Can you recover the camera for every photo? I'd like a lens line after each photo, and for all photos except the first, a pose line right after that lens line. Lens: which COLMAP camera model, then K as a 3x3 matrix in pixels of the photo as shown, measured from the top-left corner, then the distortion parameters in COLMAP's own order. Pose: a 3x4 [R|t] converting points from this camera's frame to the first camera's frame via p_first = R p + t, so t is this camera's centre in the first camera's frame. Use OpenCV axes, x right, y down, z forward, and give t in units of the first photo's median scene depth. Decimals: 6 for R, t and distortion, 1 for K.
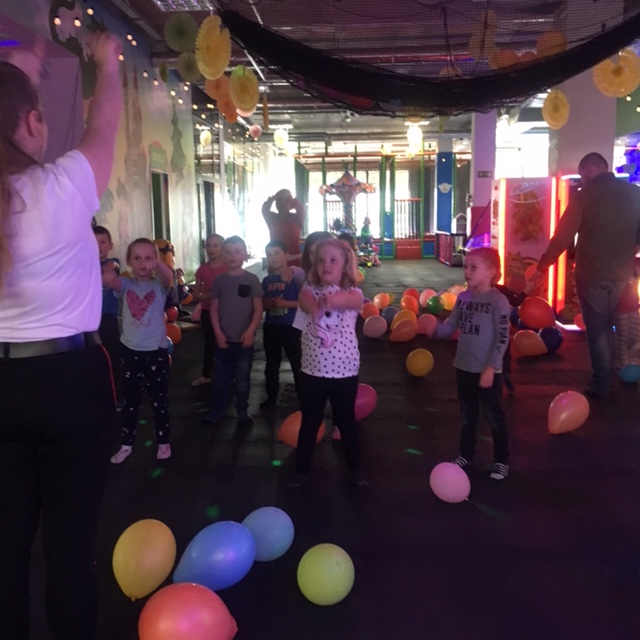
lens RADIAL K [[713.5, 0, 320.5], [0, 713.5, 320.8], [0, 0, 1]] dist [0.028929, 0.000000]
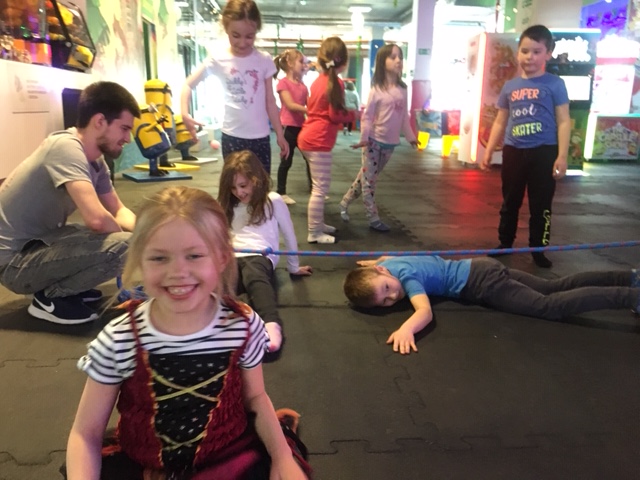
lens RADIAL K [[532.8, 0, 317.3], [0, 532.8, 239.5], [0, 0, 1]] dist [0.067700, -0.098223]
pose [[0.992185, -0.001092, 0.124768, -0.081433], [-0.010832, 0.995433, 0.094847, 0.031235], [-0.124301, -0.095458, 0.987642, 0.169948]]
